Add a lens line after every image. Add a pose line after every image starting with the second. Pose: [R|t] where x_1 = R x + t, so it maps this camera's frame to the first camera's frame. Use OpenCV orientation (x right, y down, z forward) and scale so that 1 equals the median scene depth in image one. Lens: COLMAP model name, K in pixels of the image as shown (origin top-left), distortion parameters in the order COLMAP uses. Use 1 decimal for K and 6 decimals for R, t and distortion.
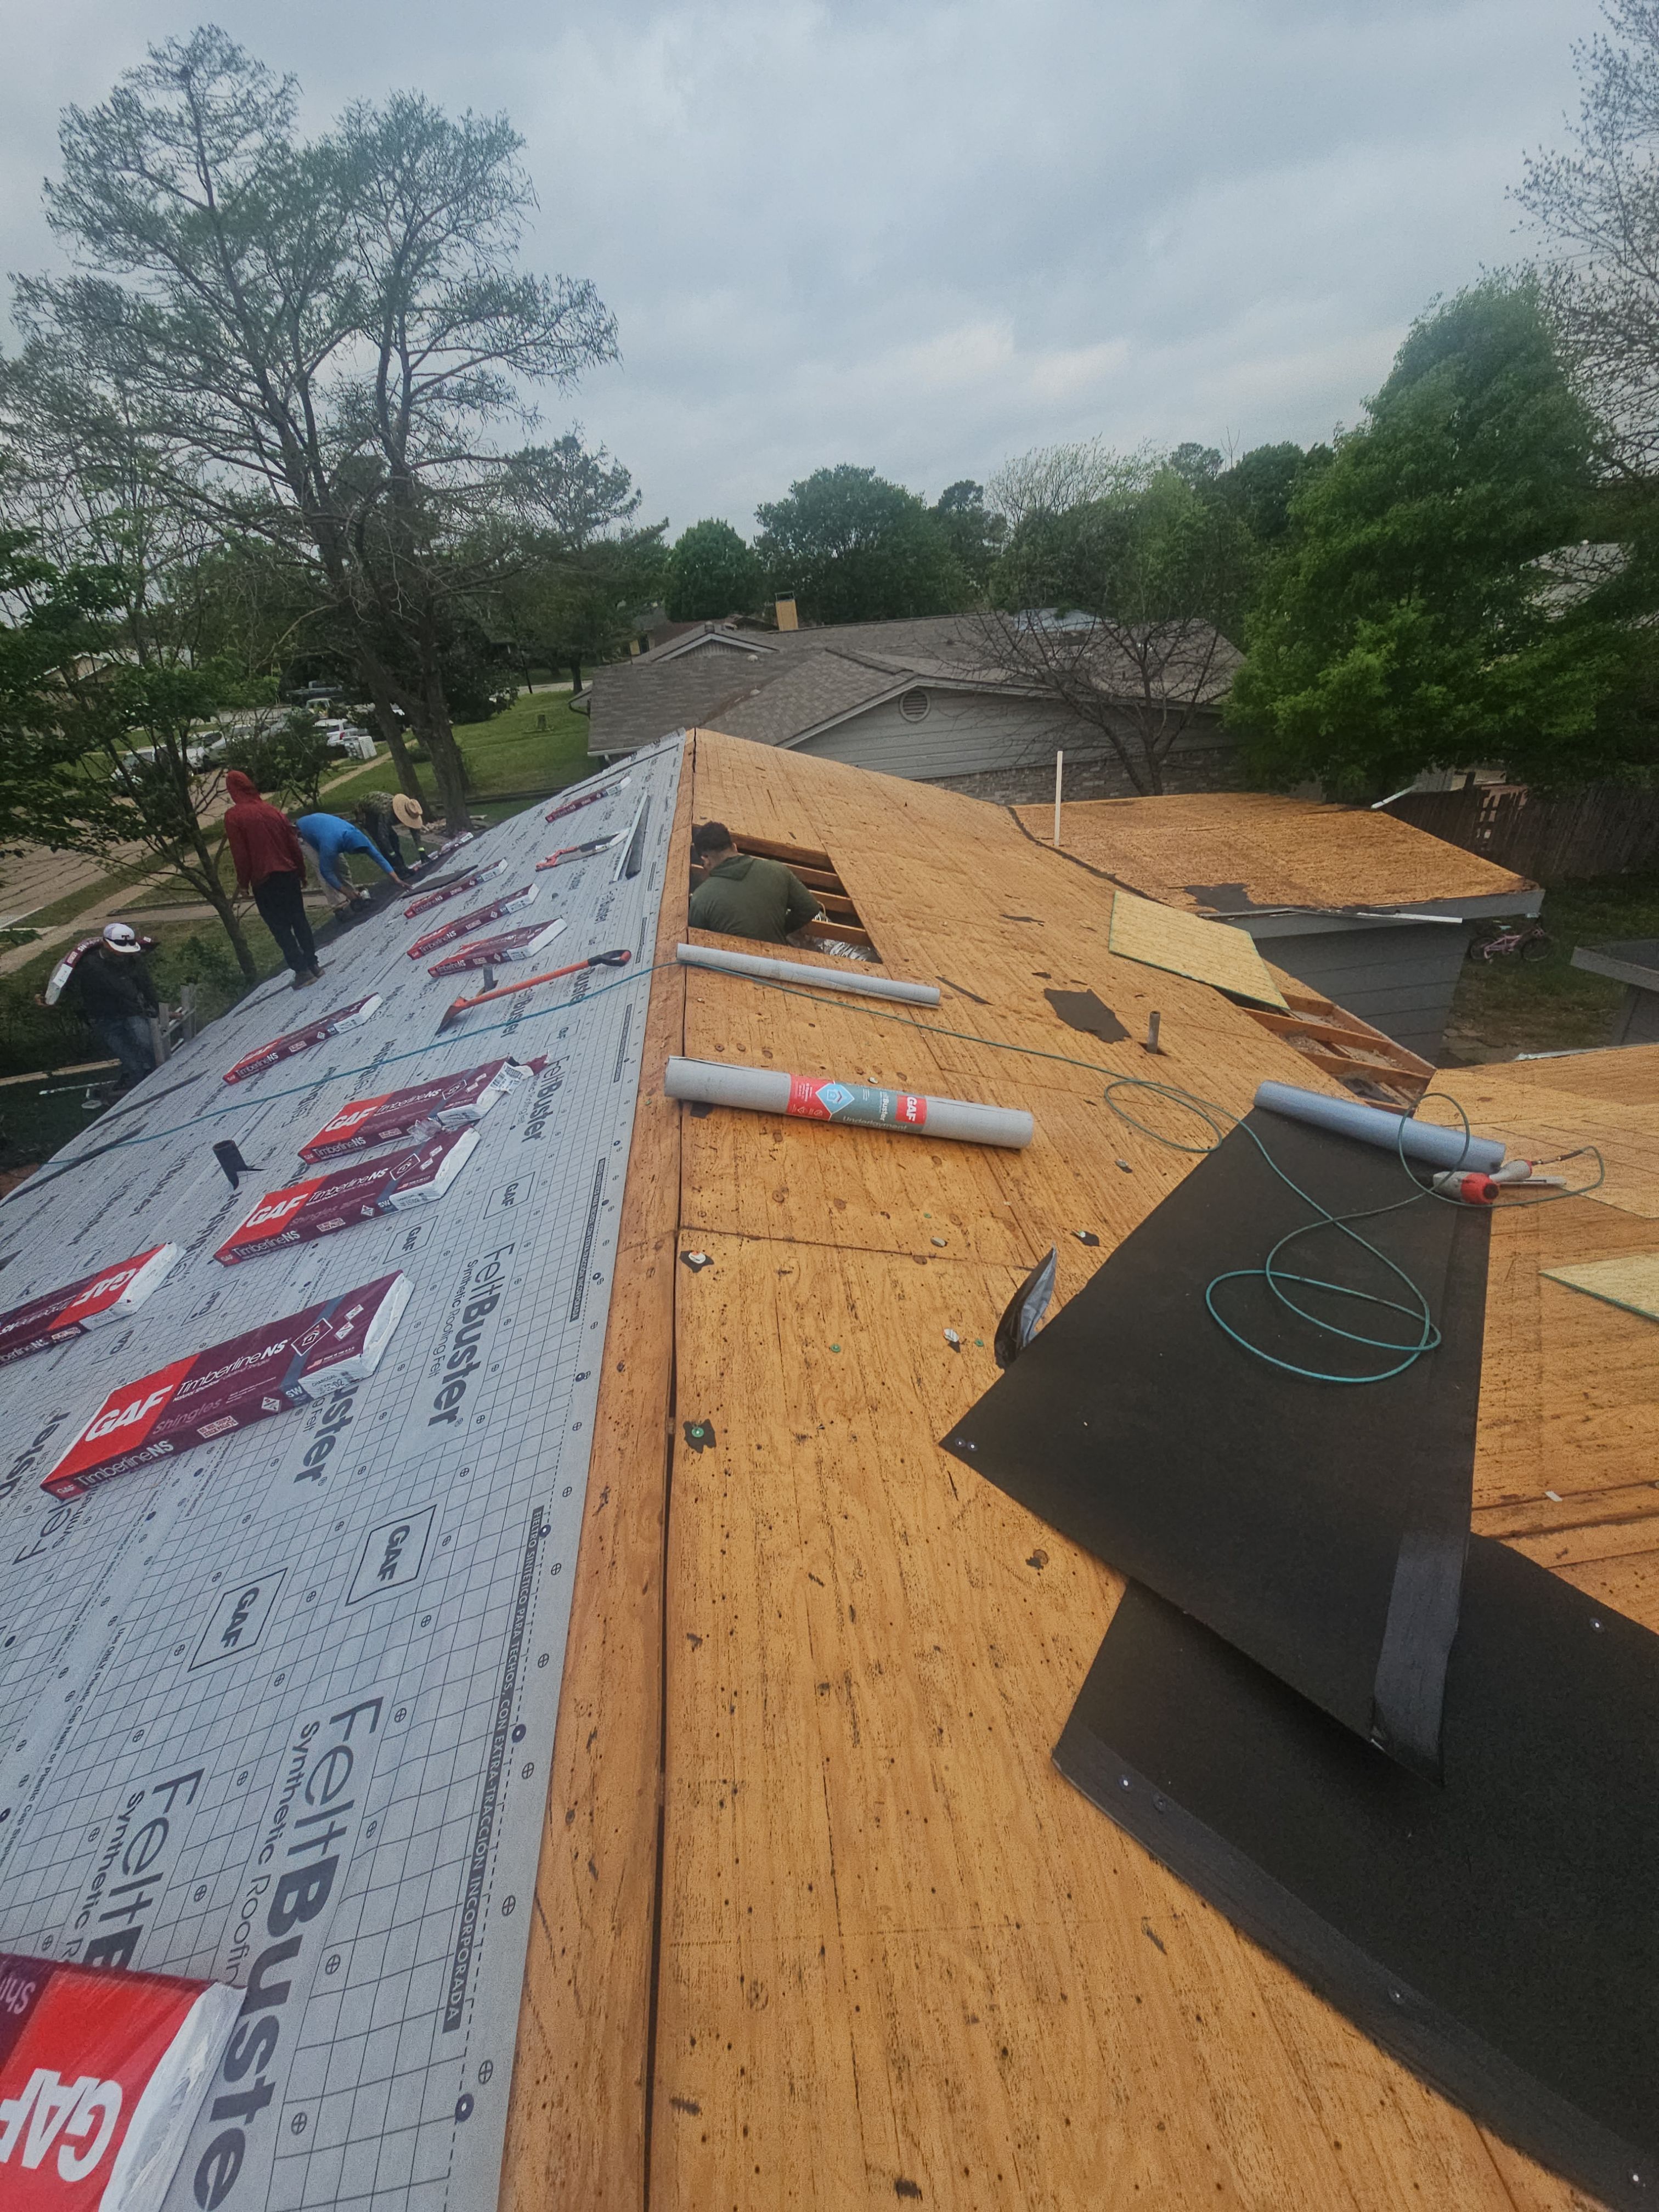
lens RADIAL K [[911.2, 0, 827.8], [0, 911.2, 1109.3], [0, 0, 1]] dist [0.015373, -0.015492]
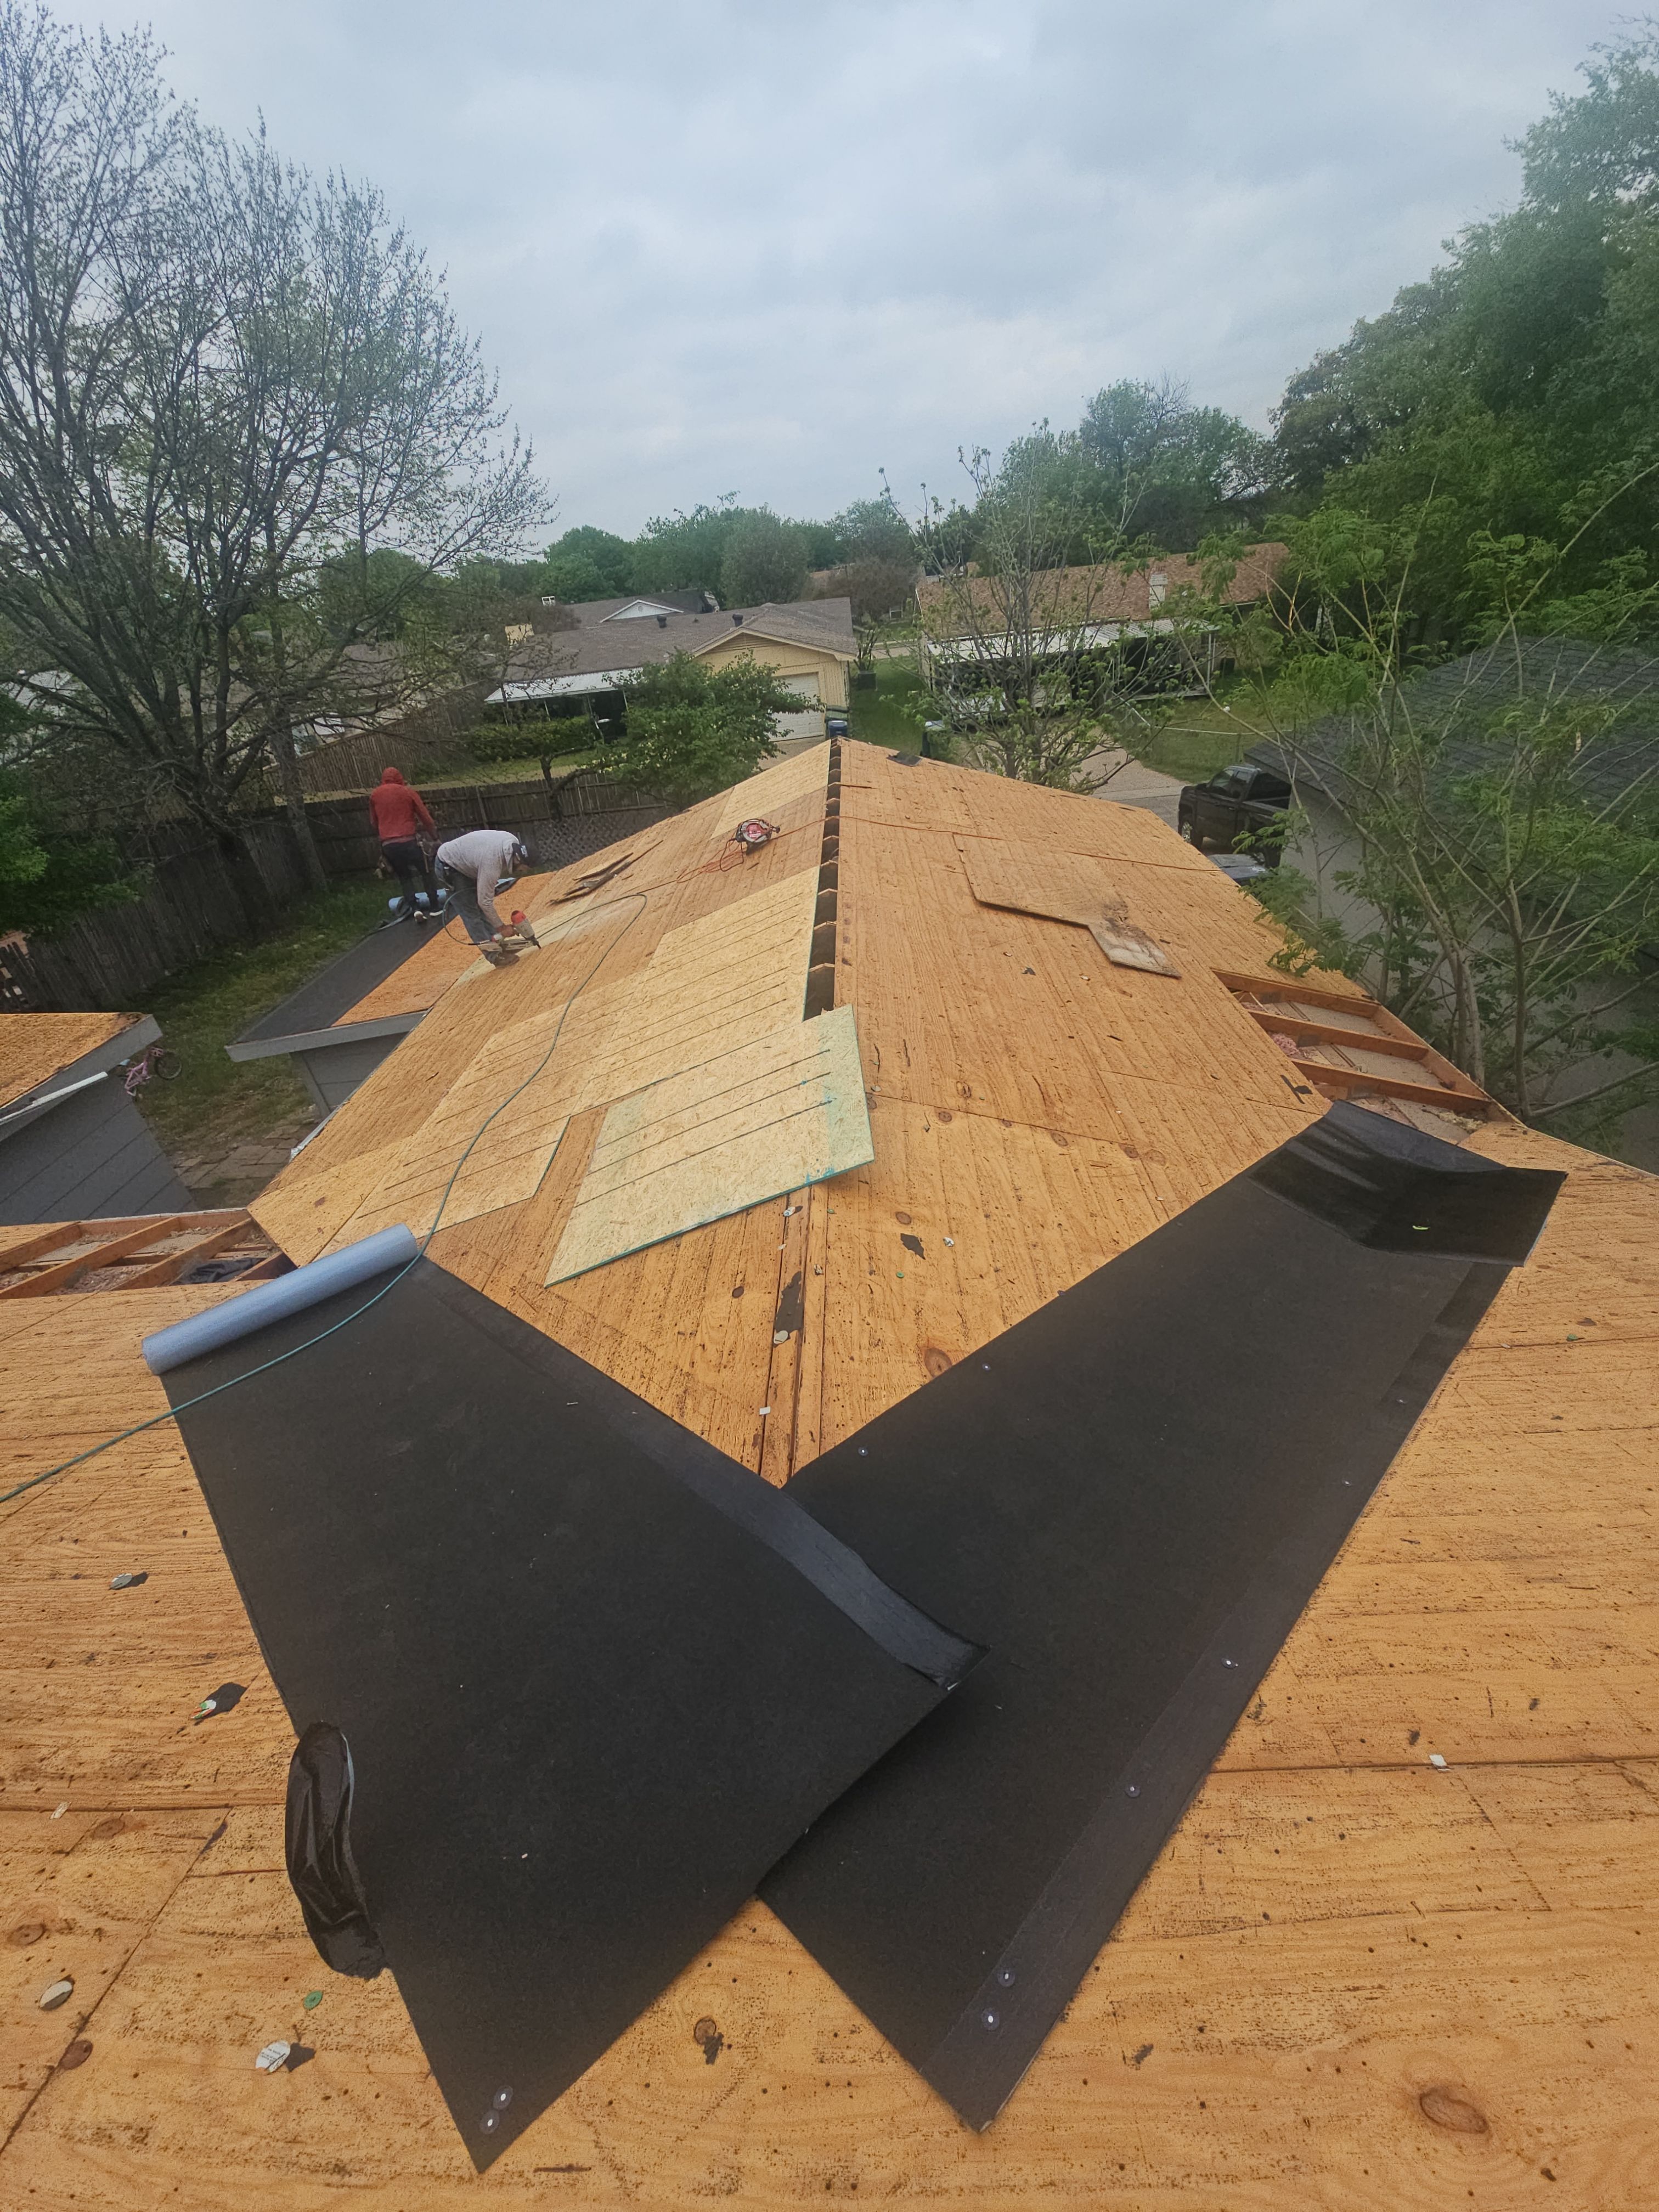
lens RADIAL K [[911.2, 0, 827.8], [0, 911.2, 1109.3], [0, 0, 1]] dist [0.015373, -0.015492]
pose [[0.139691, -0.461265, 0.876197, -0.018638], [0.565853, 0.763342, 0.311640, -0.113890], [-0.812586, 0.452266, 0.367640, 0.212192]]
